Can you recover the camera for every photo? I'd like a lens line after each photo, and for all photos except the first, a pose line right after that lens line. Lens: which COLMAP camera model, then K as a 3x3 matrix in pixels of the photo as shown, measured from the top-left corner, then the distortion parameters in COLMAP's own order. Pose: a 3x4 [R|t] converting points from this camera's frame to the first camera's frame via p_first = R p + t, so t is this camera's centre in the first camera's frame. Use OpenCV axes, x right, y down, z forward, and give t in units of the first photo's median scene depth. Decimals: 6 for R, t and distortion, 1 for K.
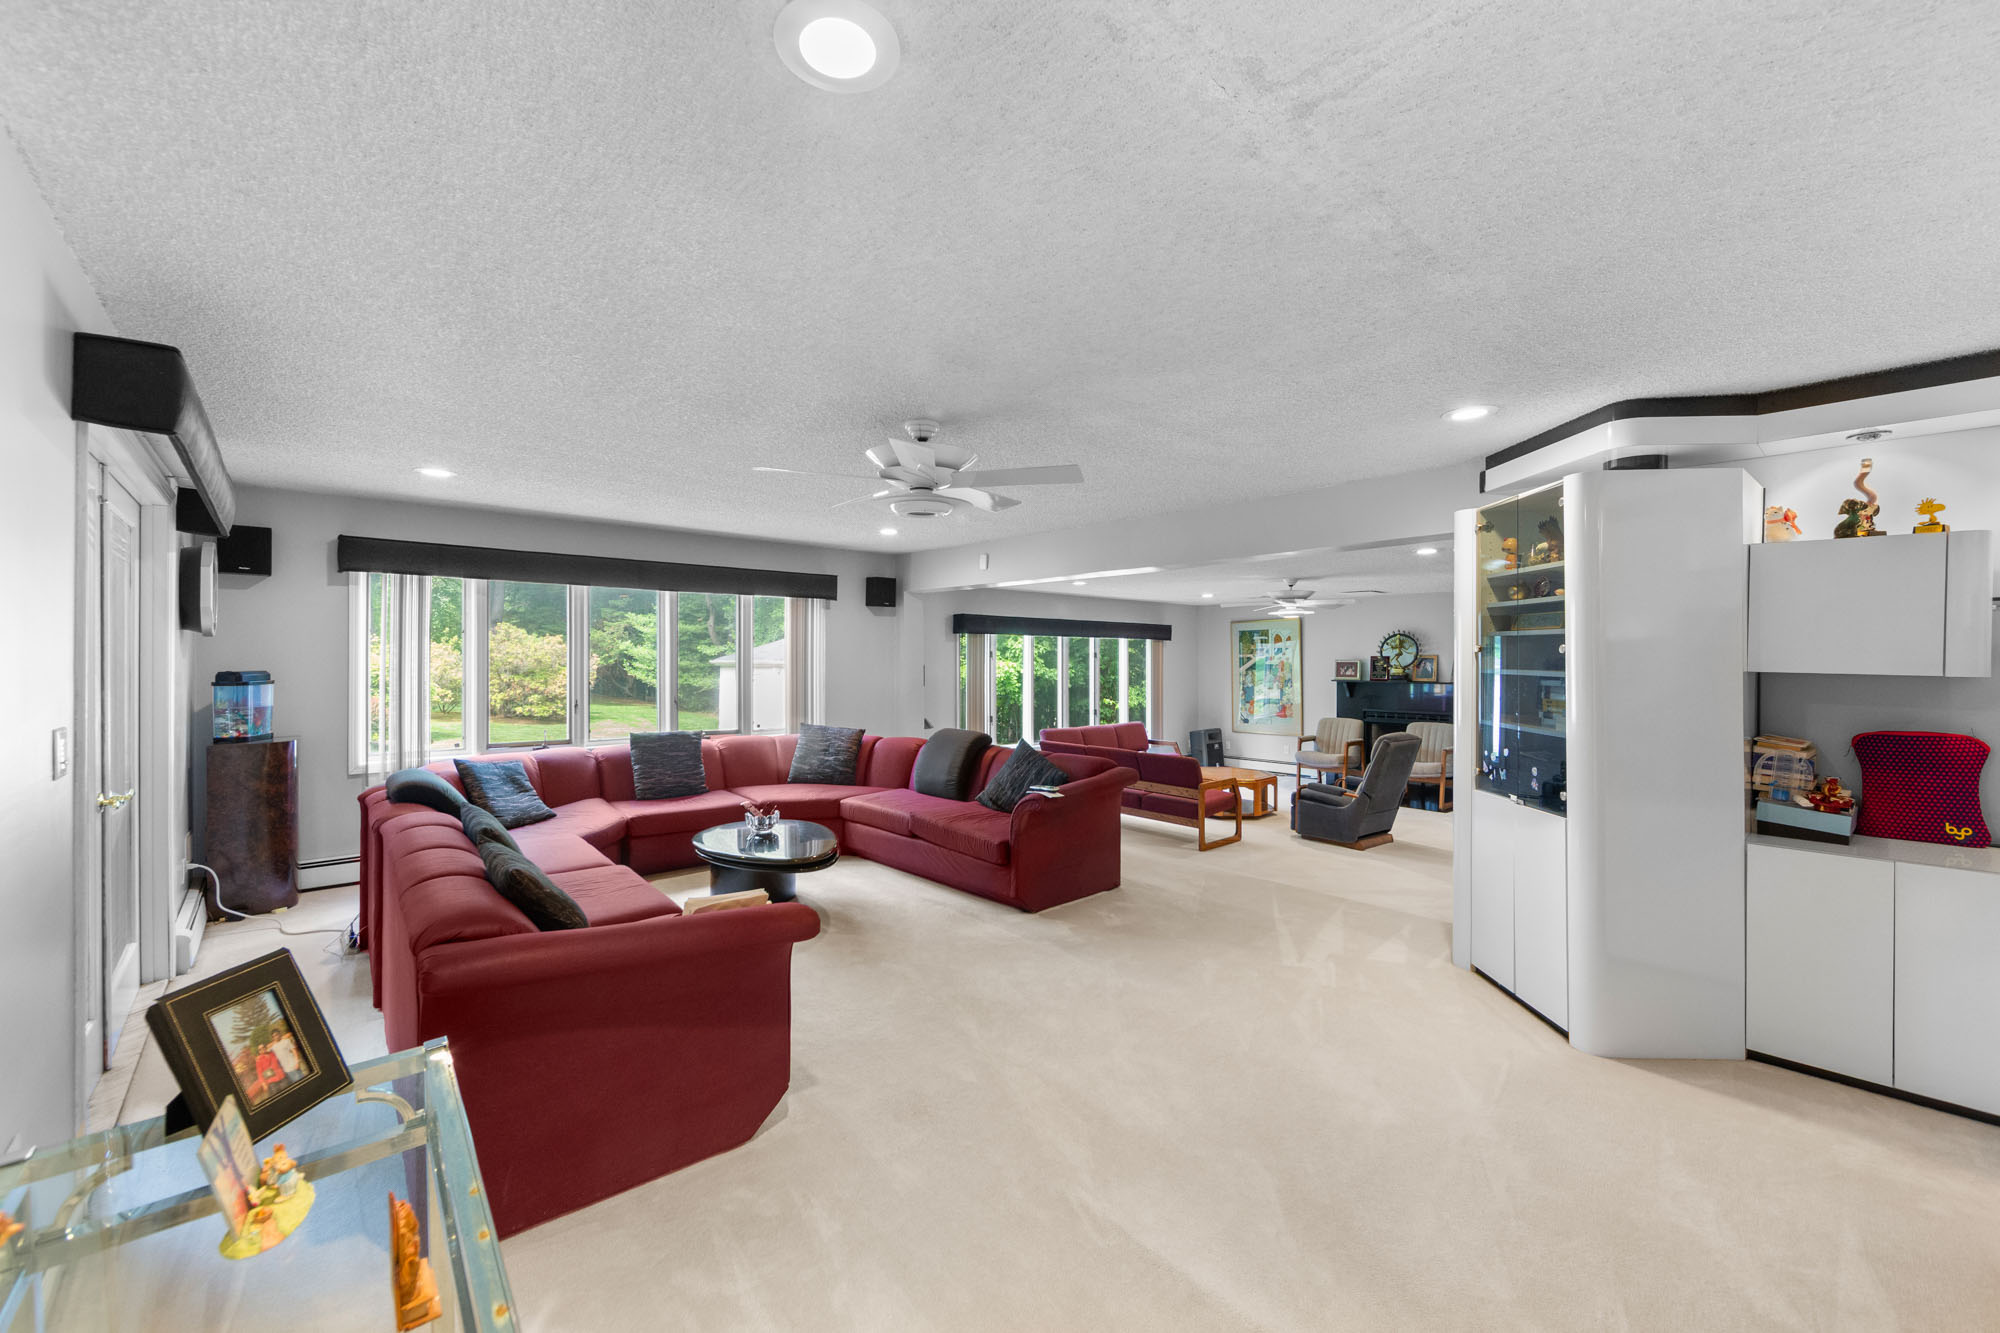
lens RADIAL K [[795.5, 0, 994.6], [0, 795.5, 657.3], [0, 0, 1]] dist [0.002042, -0.000140]
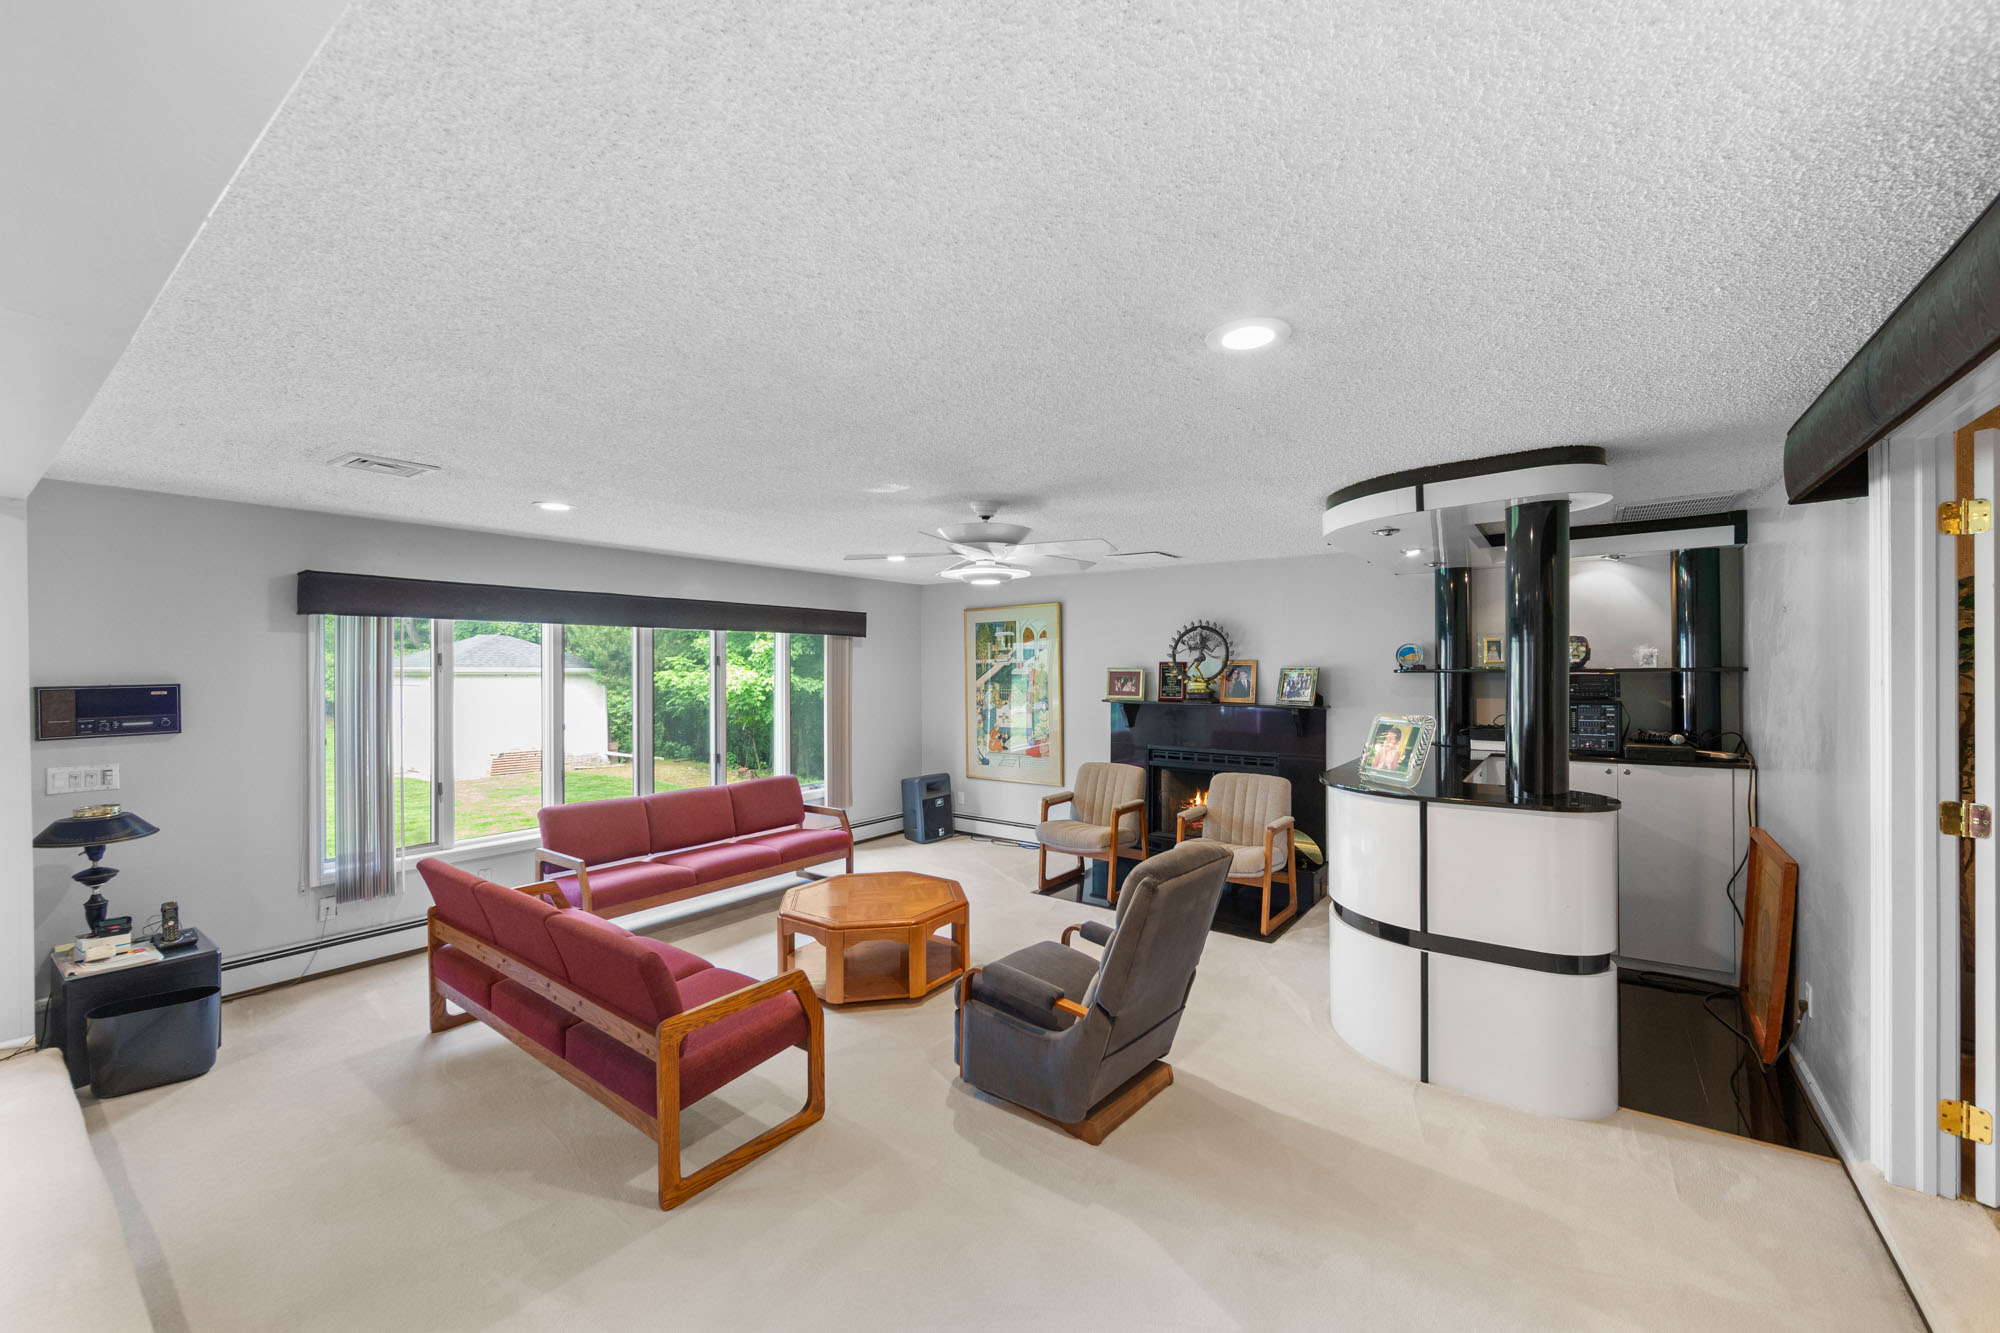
lens RADIAL K [[795.5, 0, 993.6], [0, 795.5, 664.3], [0, 0, 1]] dist [0.002042, -0.000140]
pose [[0.980316, -0.001298, 0.197432, 0.221189], [0.000997, 0.999998, 0.001623, -0.000896], [-0.197434, -0.001394, 0.980315, 0.411337]]
